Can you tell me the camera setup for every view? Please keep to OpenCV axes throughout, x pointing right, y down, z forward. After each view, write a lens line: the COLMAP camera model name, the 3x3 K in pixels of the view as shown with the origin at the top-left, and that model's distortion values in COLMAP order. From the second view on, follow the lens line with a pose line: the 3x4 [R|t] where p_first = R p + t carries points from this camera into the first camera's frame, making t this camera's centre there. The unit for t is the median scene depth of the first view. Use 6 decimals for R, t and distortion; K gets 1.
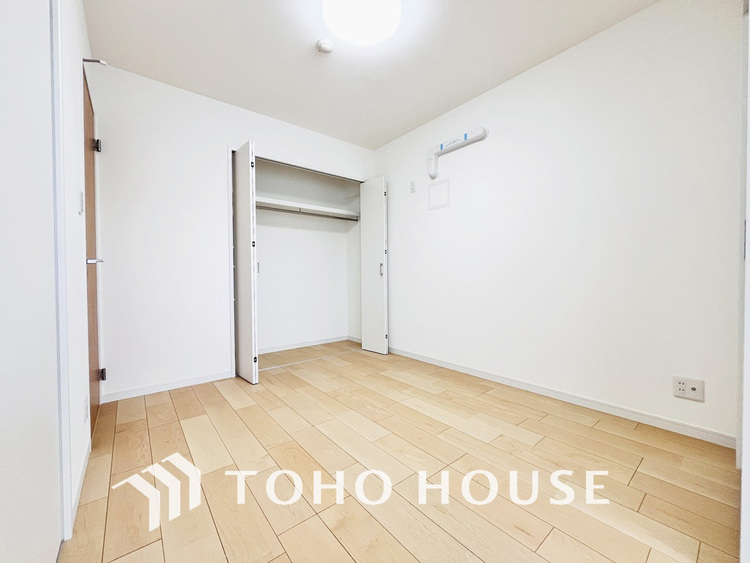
lens RADIAL K [[301.3, 0, 377.6], [0, 301.3, 279.9], [0, 0, 1]] dist [-0.003271, -0.000240]
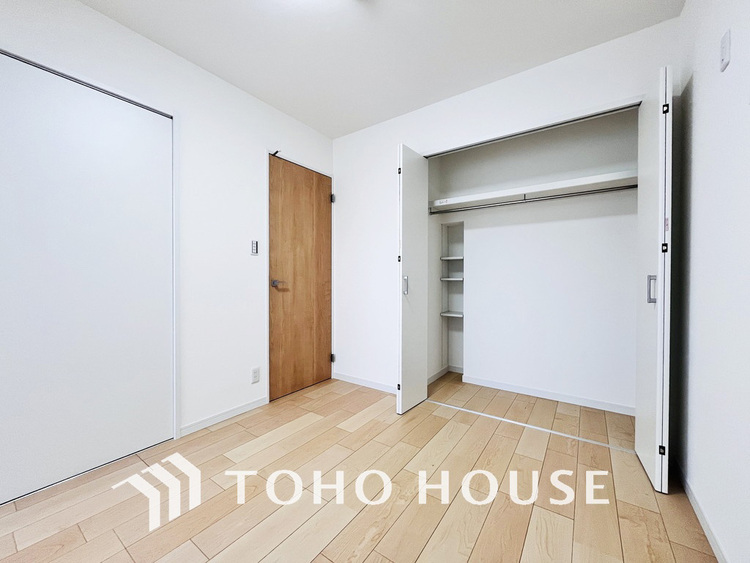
lens RADIAL K [[301.3, 0, 374.4], [0, 301.3, 280.3], [0, 0, 1]] dist [-0.003271, -0.000240]
pose [[0.266655, 0.015250, -0.963671, 0.438785], [-0.013628, 0.999835, 0.012051, -0.064441], [0.963696, 0.009919, 0.266819, 0.686828]]
